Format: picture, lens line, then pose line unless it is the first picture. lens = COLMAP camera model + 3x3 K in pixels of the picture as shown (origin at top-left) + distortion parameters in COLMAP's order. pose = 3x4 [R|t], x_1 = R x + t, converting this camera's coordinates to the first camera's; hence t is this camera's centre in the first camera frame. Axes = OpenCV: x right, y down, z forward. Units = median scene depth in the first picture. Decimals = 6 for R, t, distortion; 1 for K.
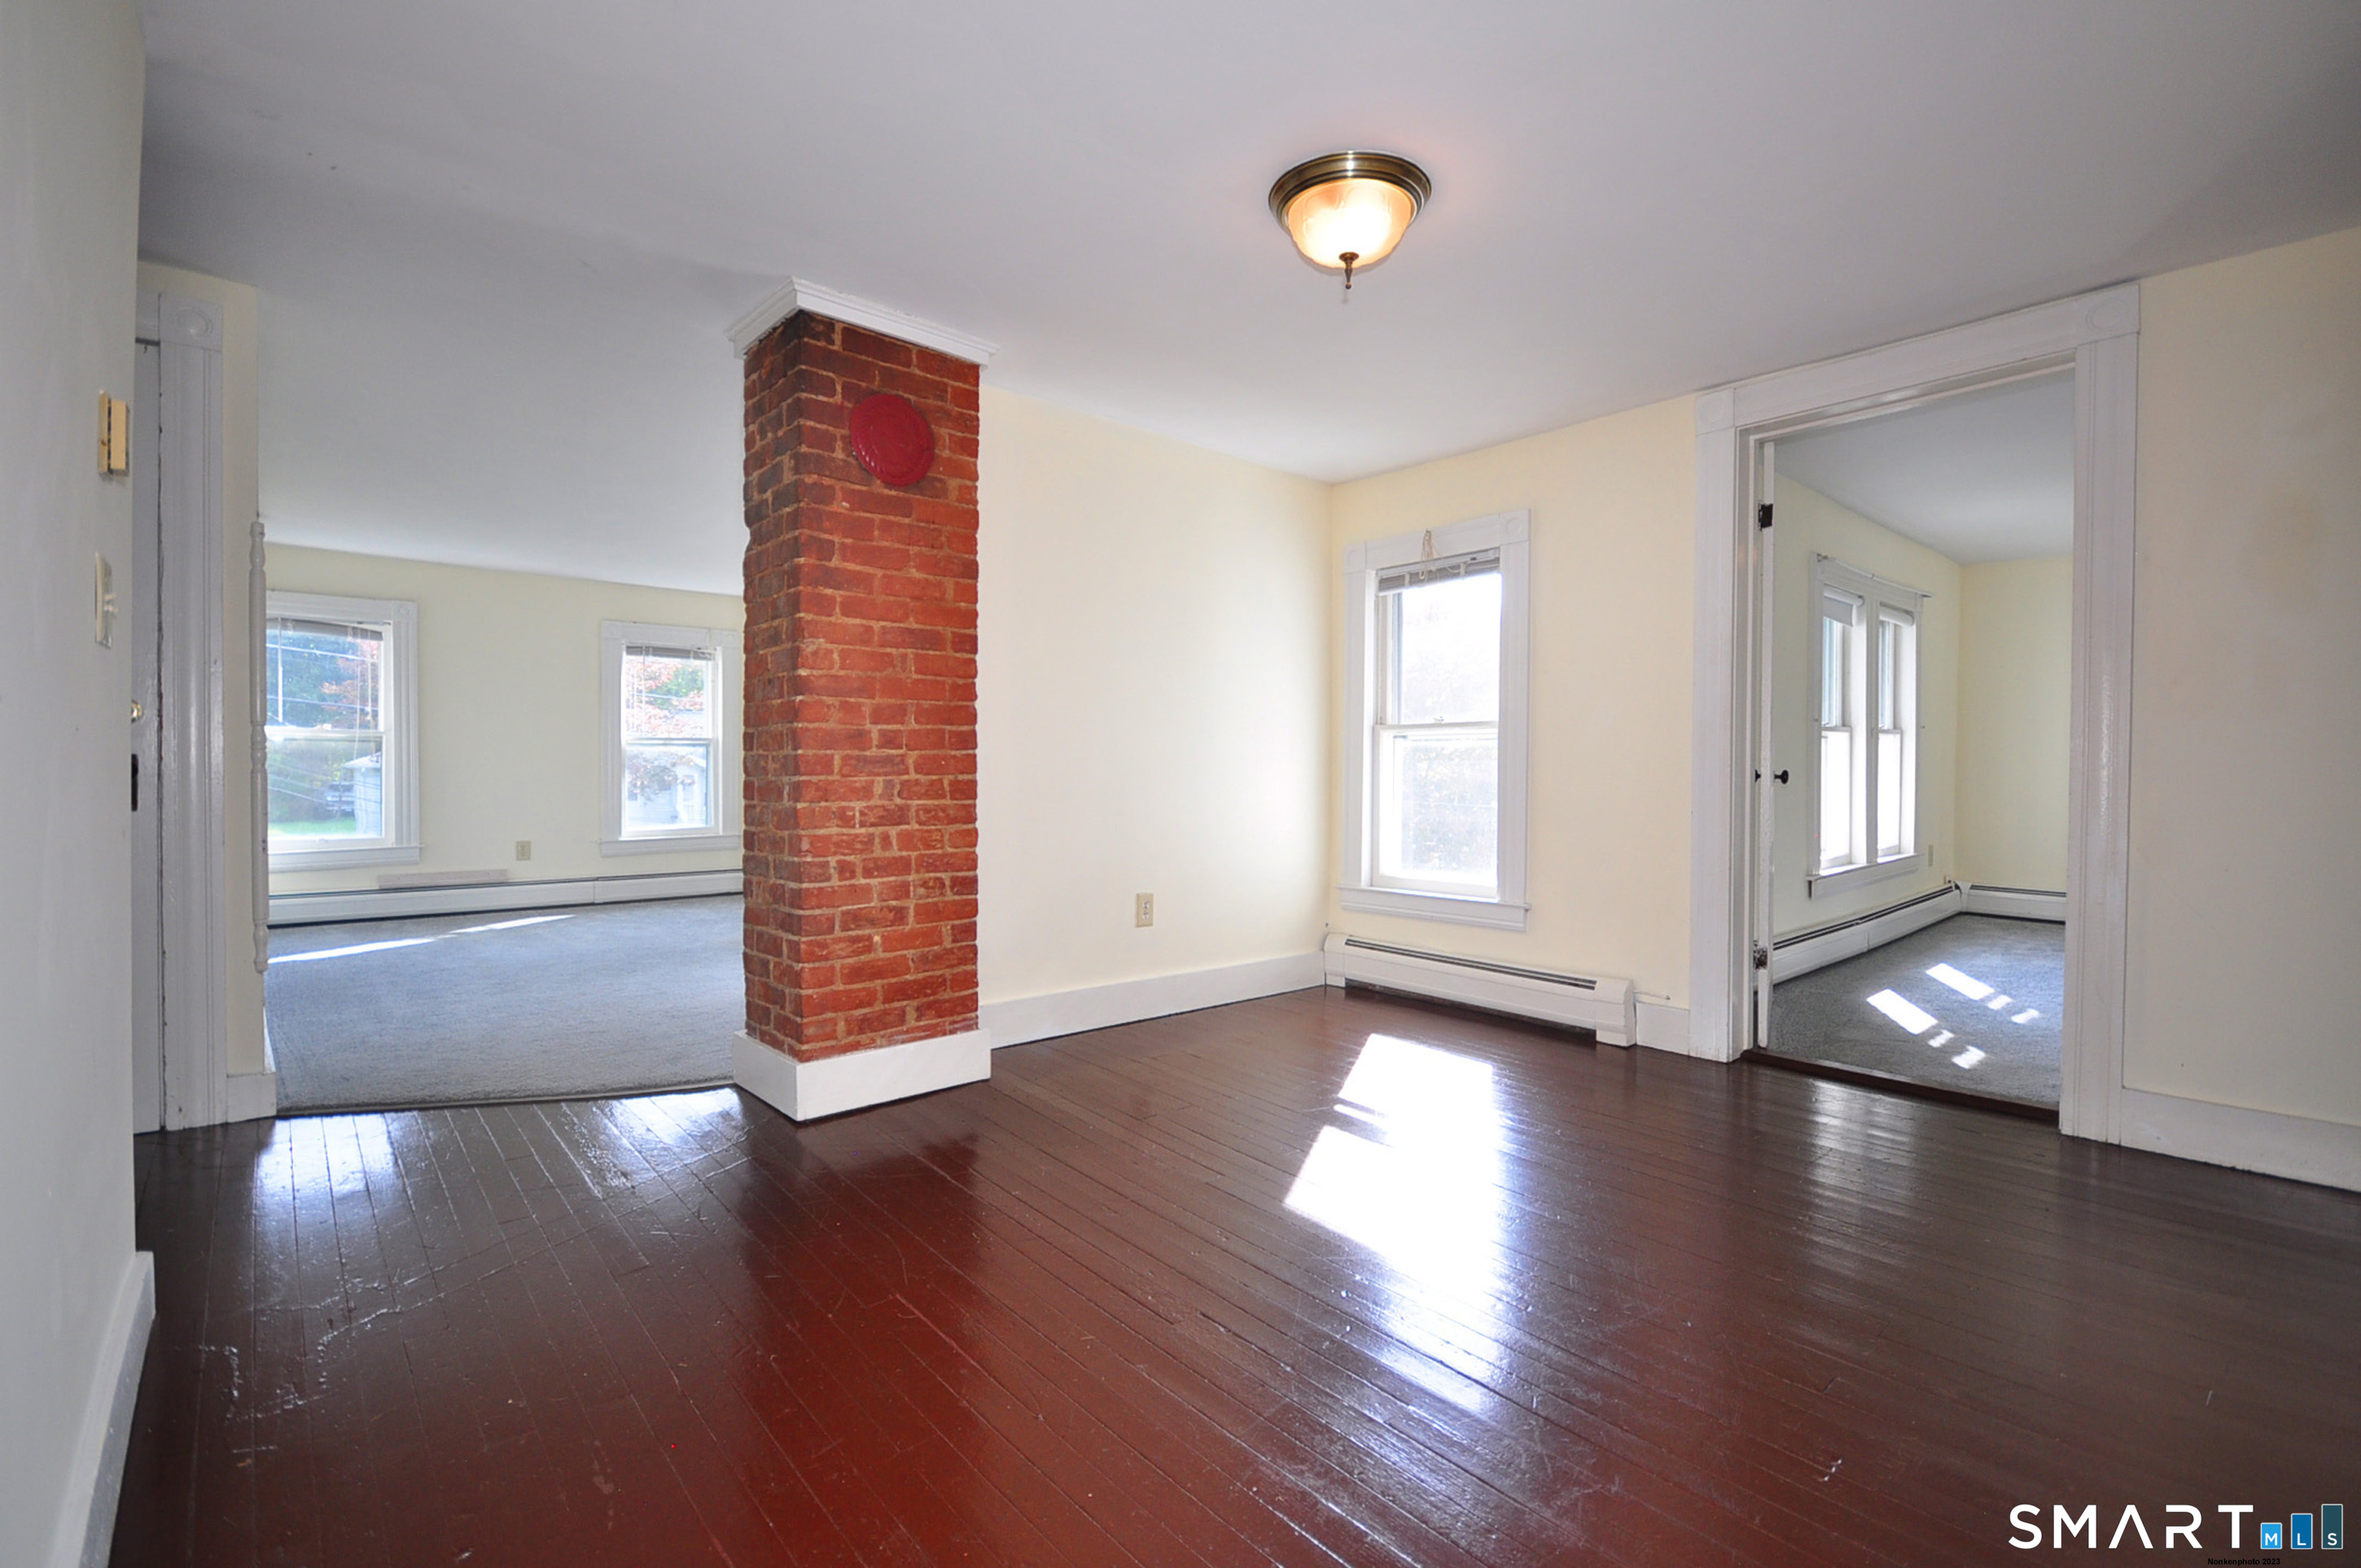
lens RADIAL K [[1060.7, 0, 1193.9], [0, 1060.7, 785.6], [0, 0, 1]] dist [0.003014, -0.002447]
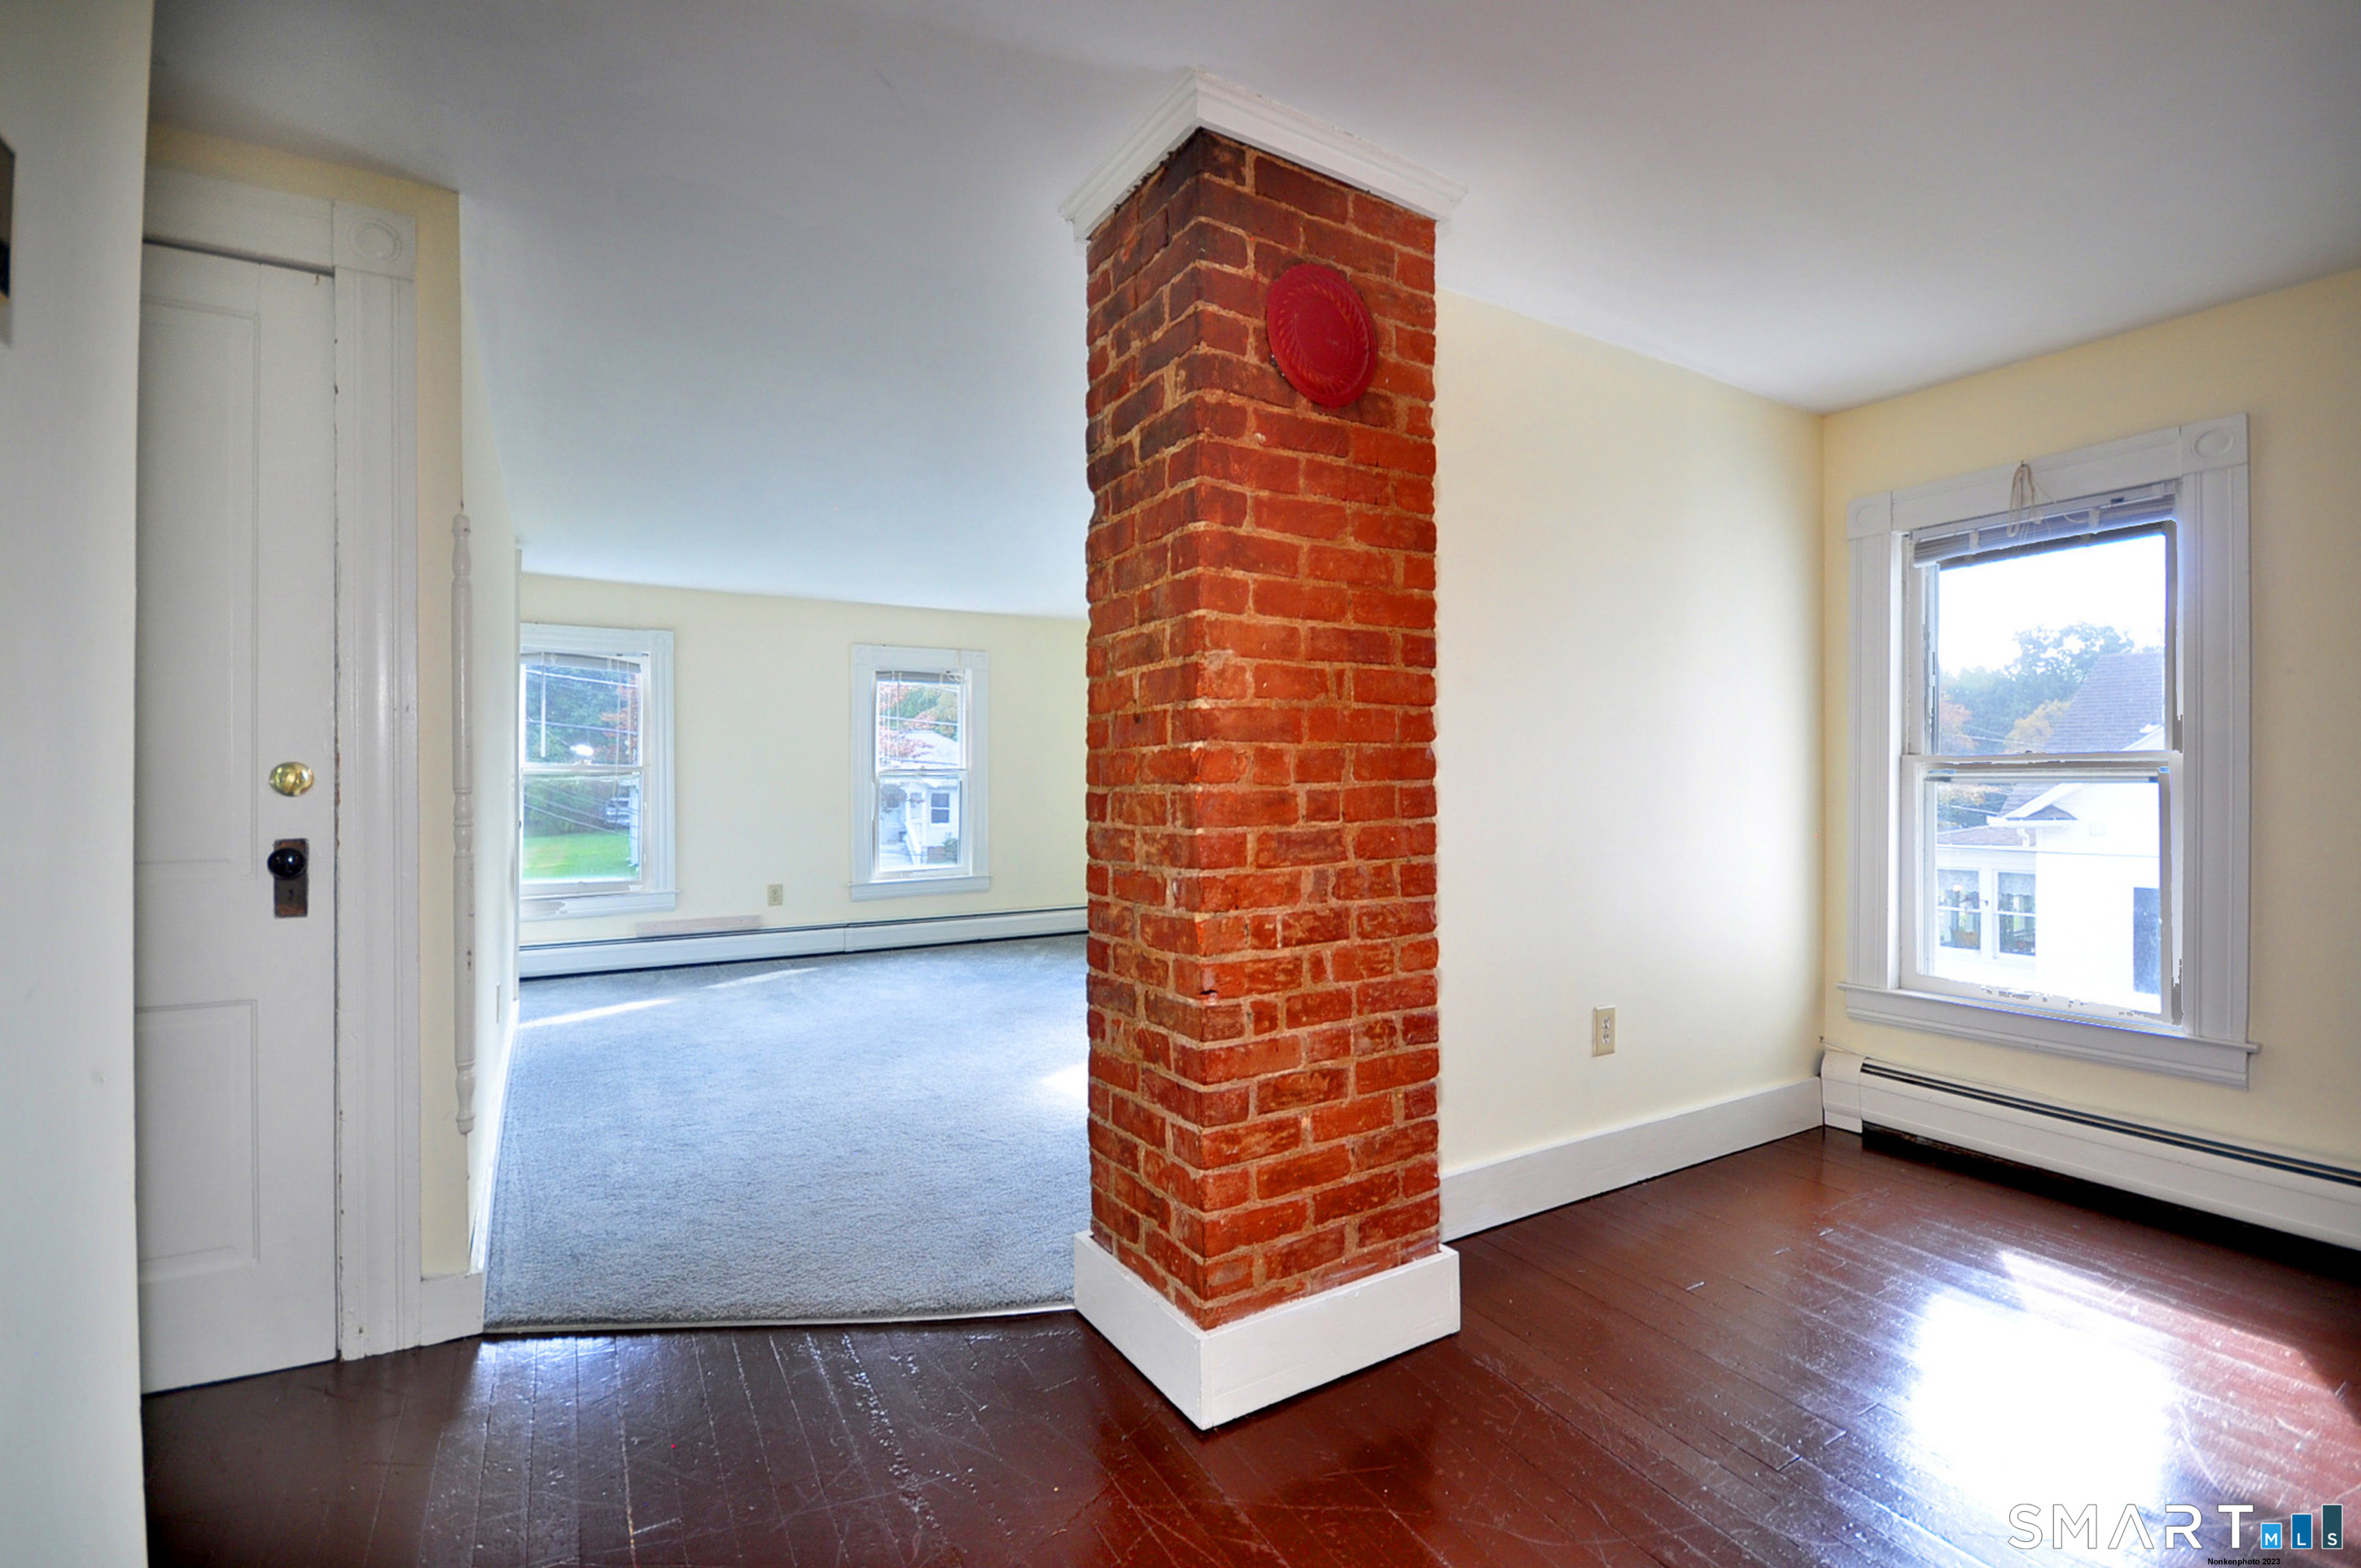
lens RADIAL K [[1060.7, 0, 1189.6], [0, 1060.7, 787.5], [0, 0, 1]] dist [0.003014, -0.002447]
pose [[0.983014, -0.007664, -0.183368, -0.234996], [0.005648, 0.999918, -0.011512, -0.045196], [0.183441, 0.010281, 0.982977, 0.343589]]
